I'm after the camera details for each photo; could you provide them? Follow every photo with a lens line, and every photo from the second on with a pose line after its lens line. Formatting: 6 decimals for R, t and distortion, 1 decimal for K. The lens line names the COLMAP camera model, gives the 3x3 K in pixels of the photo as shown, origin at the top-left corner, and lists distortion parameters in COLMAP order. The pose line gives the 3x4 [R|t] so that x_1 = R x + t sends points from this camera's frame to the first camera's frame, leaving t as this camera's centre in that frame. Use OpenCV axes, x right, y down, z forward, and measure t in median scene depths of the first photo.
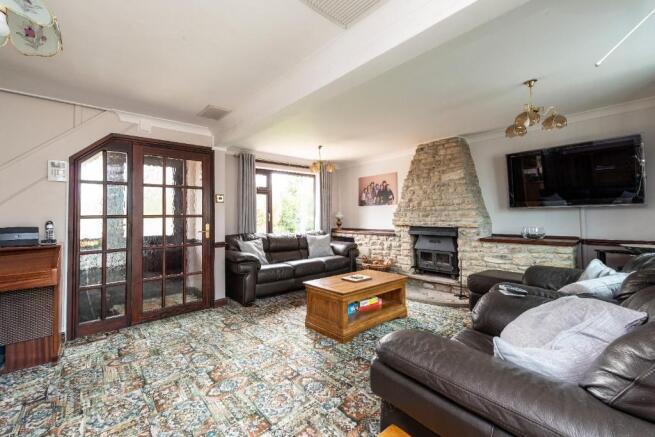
lens RADIAL K [[275.9, 0, 326.5], [0, 275.9, 213.0], [0, 0, 1]] dist [0.001052, -0.000420]
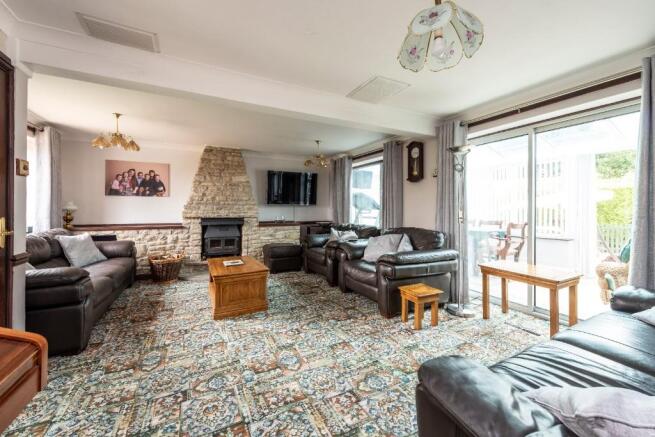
lens RADIAL K [[256.1, 0, 325.9], [0, 256.1, 215.0], [0, 0, 1]] dist [0.002211, 0.000130]
pose [[0.238251, -0.007355, 0.971176, -0.593249], [-0.013237, 0.999854, 0.010819, 0.018500], [-0.971113, -0.015433, 0.238119, 0.285976]]
